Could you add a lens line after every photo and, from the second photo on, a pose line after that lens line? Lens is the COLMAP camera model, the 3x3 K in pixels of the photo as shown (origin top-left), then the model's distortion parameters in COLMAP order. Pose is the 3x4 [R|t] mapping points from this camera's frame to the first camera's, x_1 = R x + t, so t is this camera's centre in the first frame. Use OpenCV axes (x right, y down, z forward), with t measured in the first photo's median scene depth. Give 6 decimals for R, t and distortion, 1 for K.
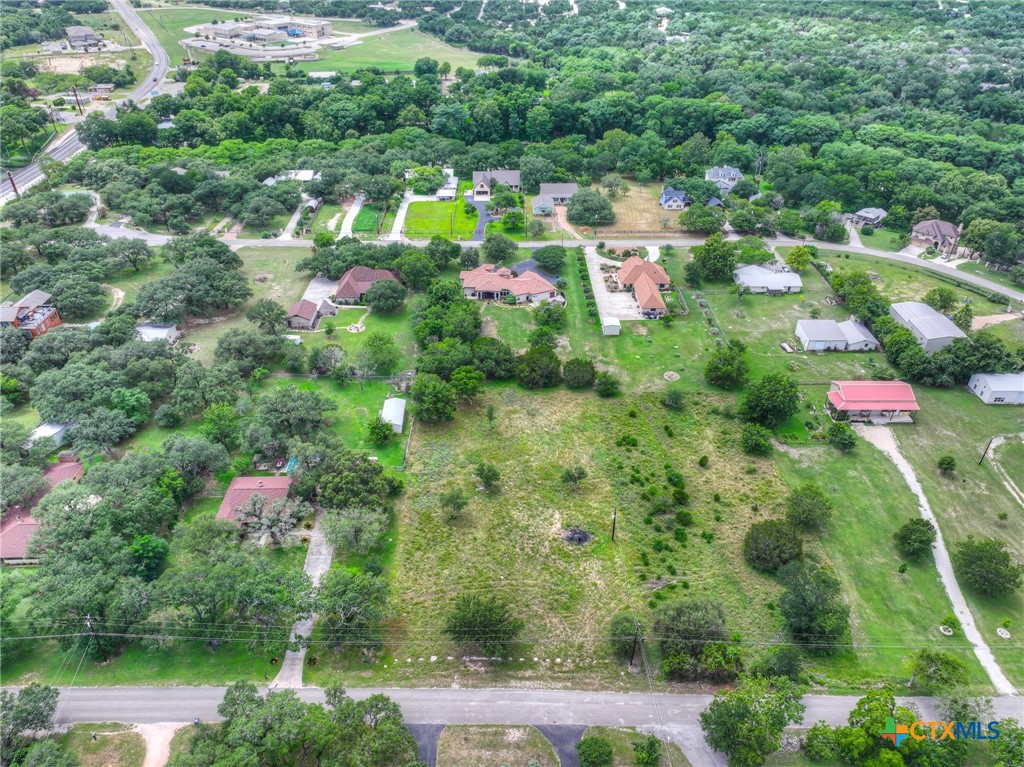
lens RADIAL K [[719.6, 0, 509.9], [0, 719.6, 385.1], [0, 0, 1]] dist [-0.004789, 0.020739]
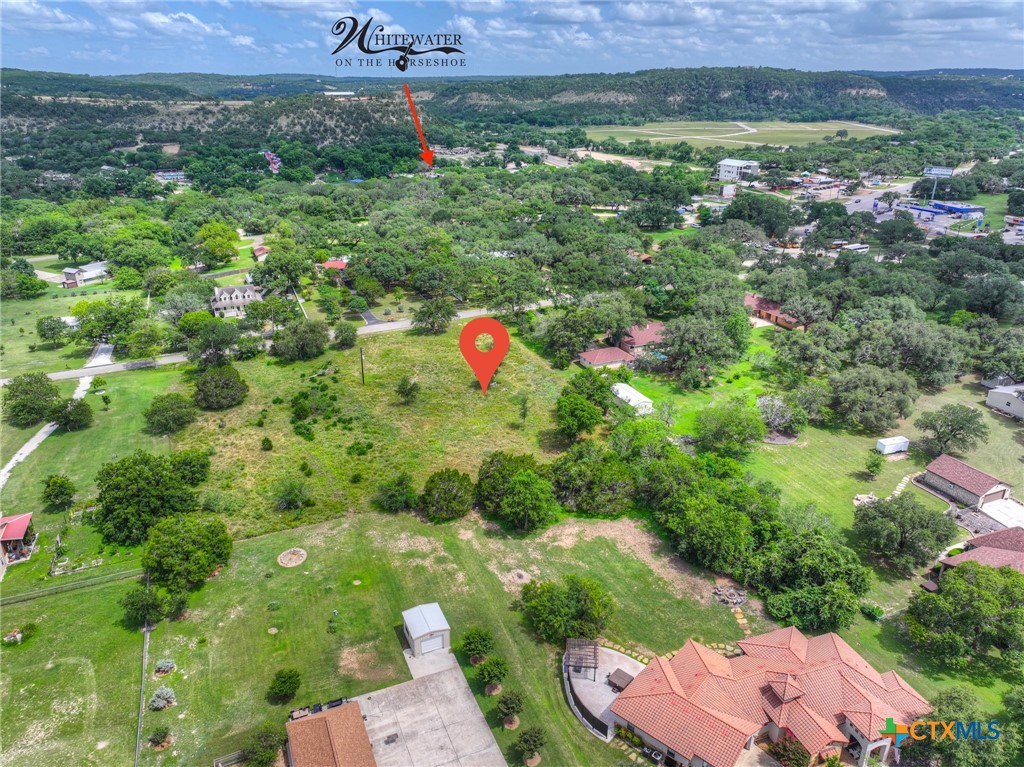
lens RADIAL K [[719.6, 0, 495.3], [0, 719.6, 419.2], [0, 0, 1]] dist [-0.004789, 0.020739]
pose [[-0.933583, 0.149140, -0.325851, 0.271357], [-0.202801, 0.529795, 0.823522, -0.615907], [0.295455, 0.834910, -0.464362, 1.352817]]
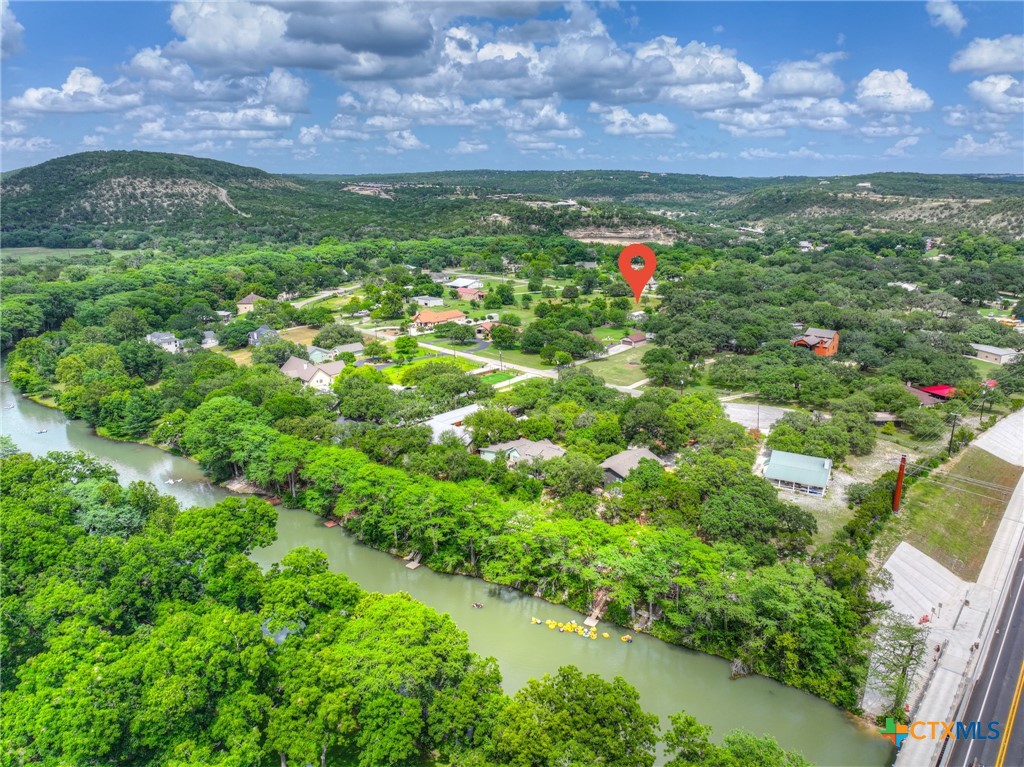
lens RADIAL K [[719.6, 0, 518.5], [0, 719.6, 378.2], [0, 0, 1]] dist [-0.004789, 0.020739]
pose [[-0.706858, -0.191124, 0.681046, -1.411006], [0.394154, 0.693055, 0.603587, -1.257901], [-0.587362, 0.695087, -0.414559, 2.208722]]
